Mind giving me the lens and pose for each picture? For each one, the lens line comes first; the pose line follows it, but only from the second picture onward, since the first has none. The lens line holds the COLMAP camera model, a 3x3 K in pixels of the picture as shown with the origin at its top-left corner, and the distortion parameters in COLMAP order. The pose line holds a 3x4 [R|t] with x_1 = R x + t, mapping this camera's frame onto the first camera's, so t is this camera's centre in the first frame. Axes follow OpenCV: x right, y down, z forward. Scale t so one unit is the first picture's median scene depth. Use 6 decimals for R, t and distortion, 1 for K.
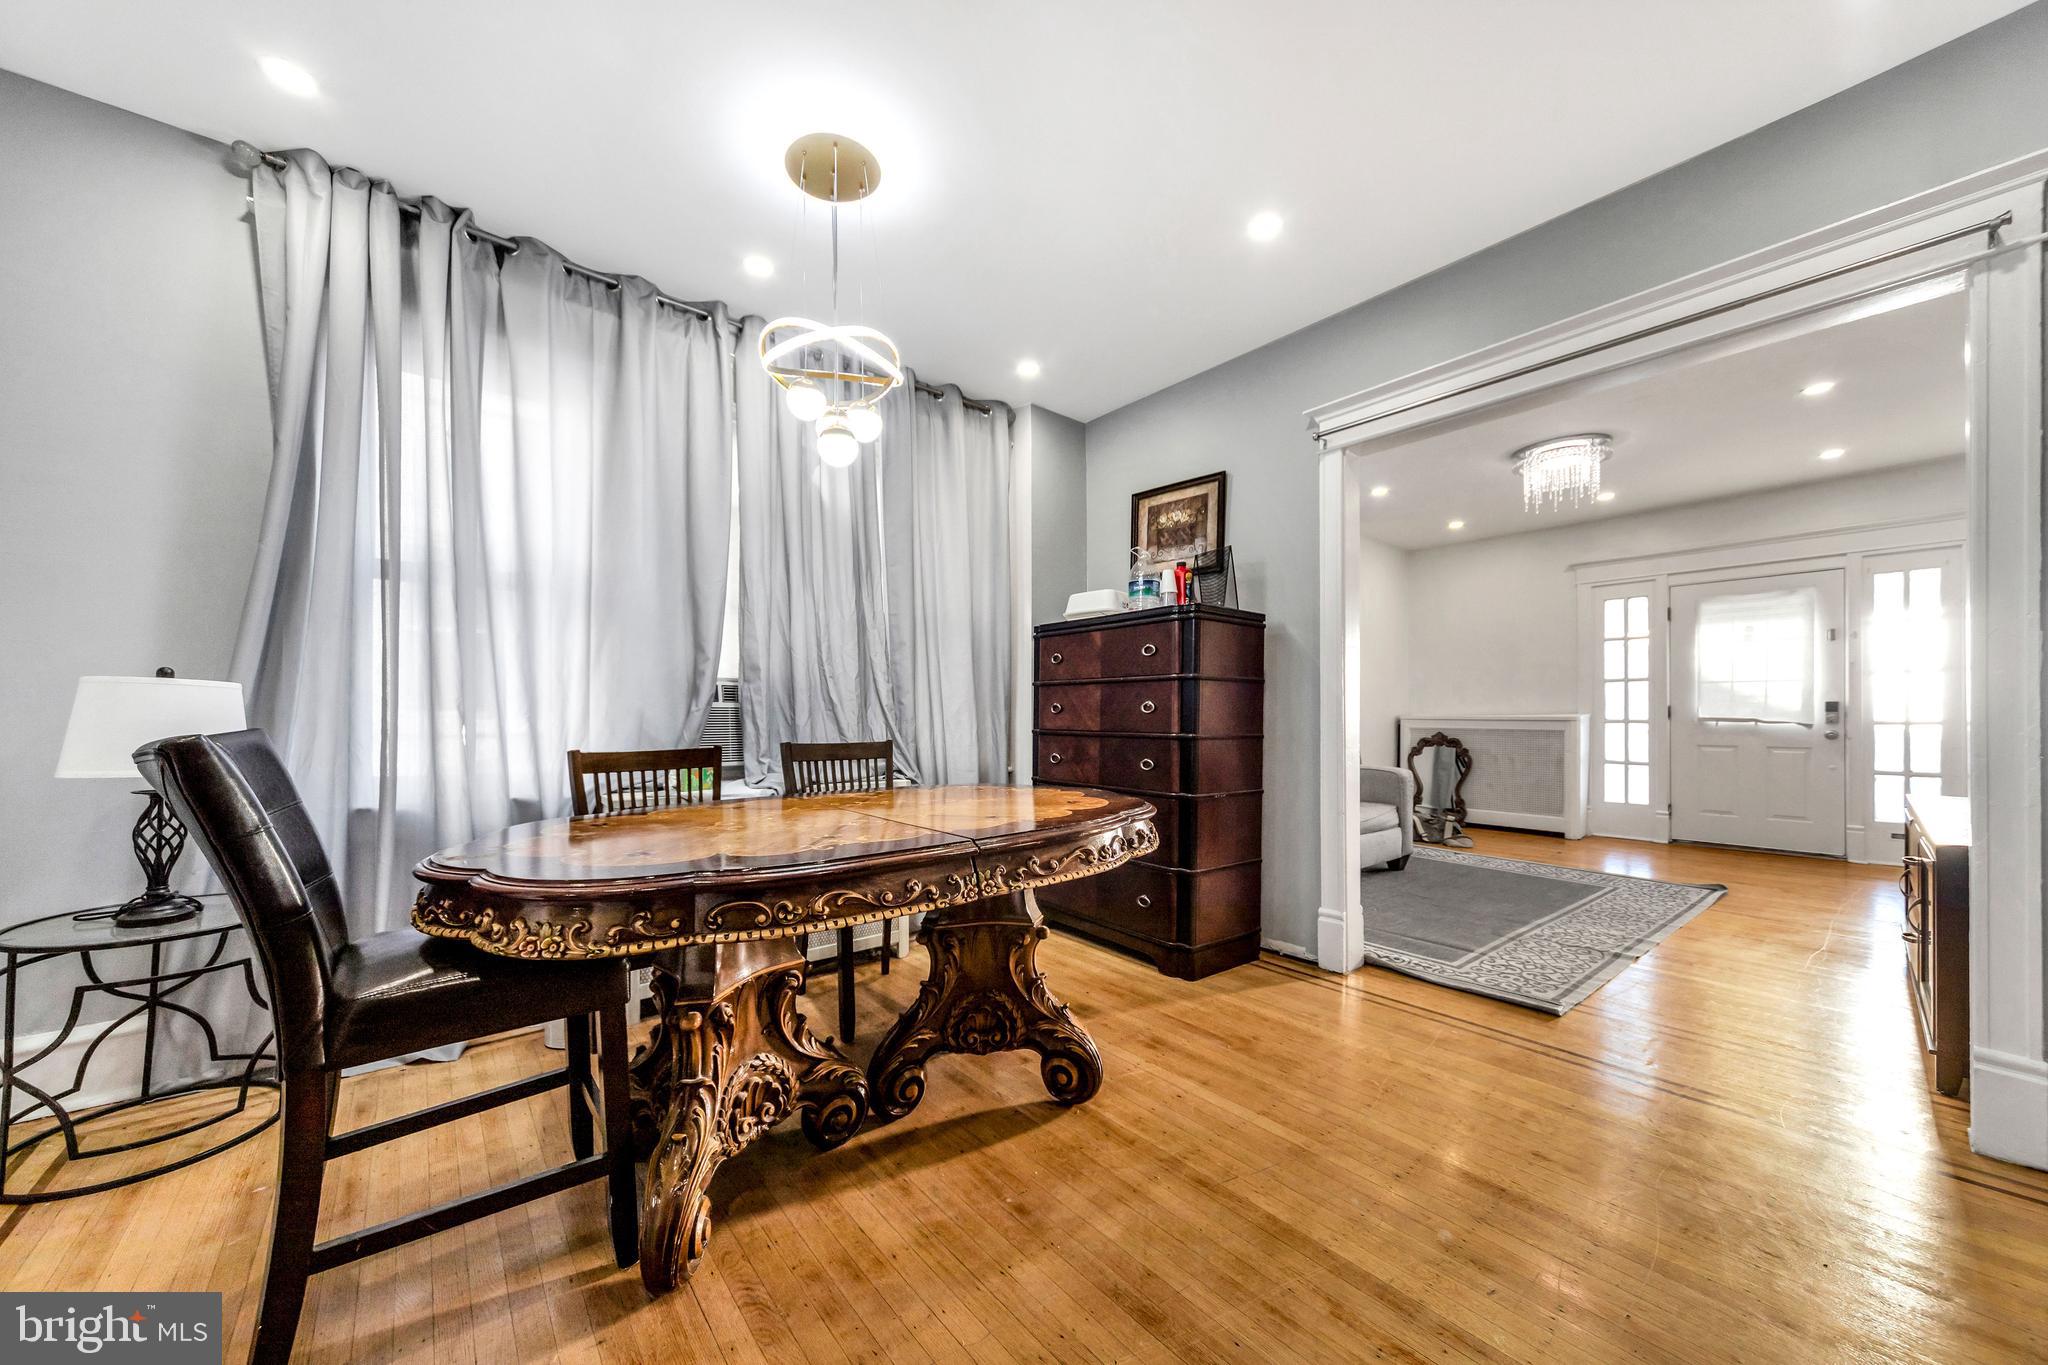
lens RADIAL K [[730.2, 0, 987.0], [0, 730.2, 713.4], [0, 0, 1]] dist [0.005856, -0.000289]
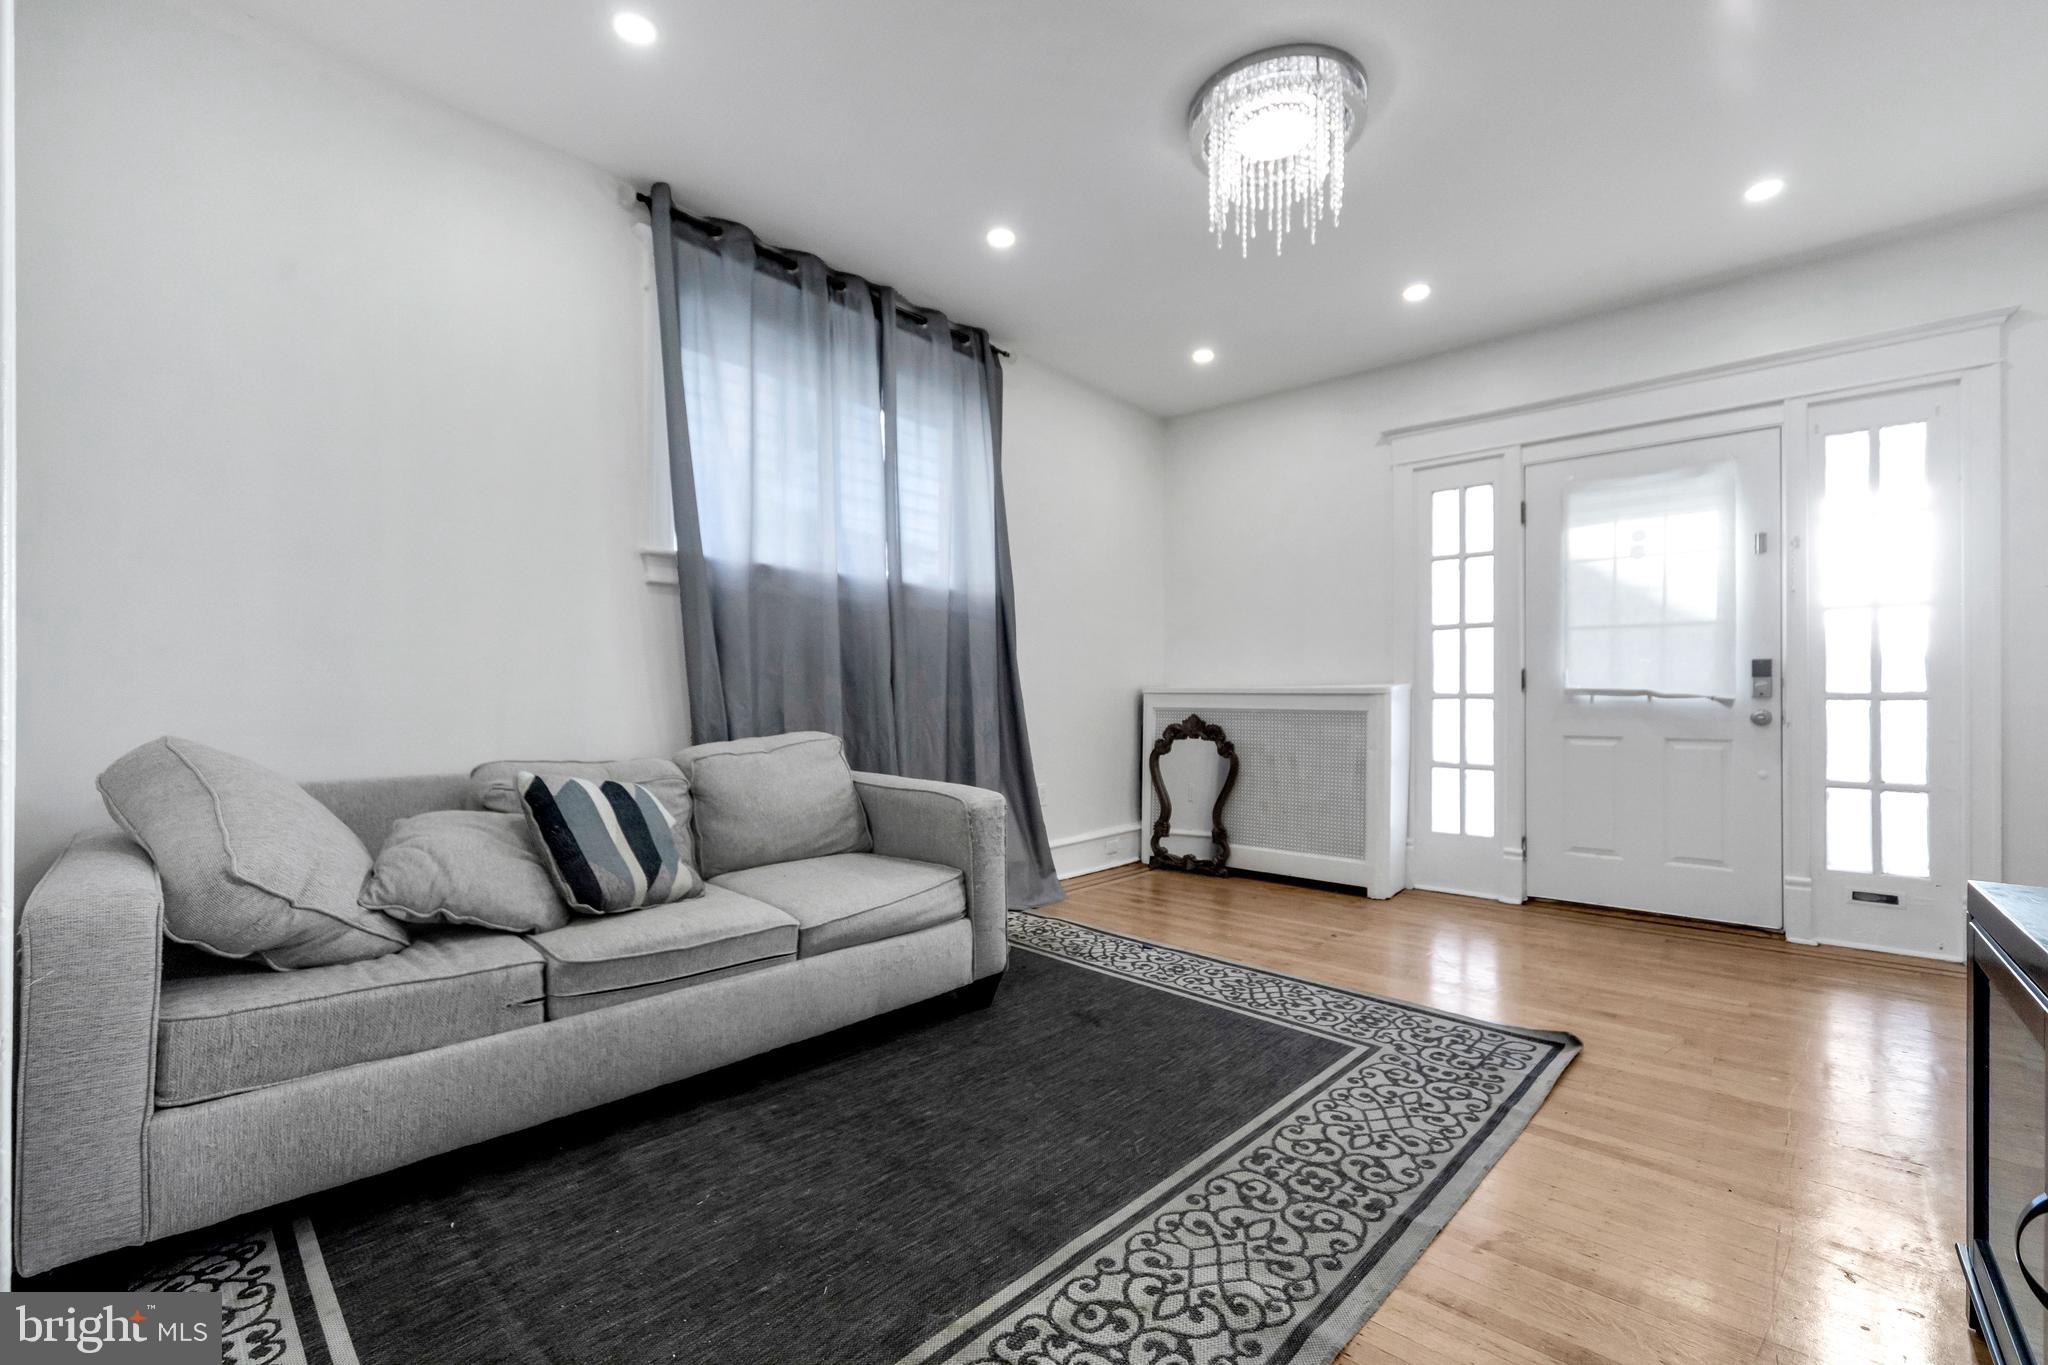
lens RADIAL K [[851.0, 0, 1025.7], [0, 851.0, 692.9], [0, 0, 1]] dist [0.002622, 0.000085]
pose [[0.987874, 0.004599, 0.155188, 0.427876], [-0.003626, 0.999972, -0.006550, 0.014539], [-0.155214, 0.005908, 0.987863, 0.386304]]
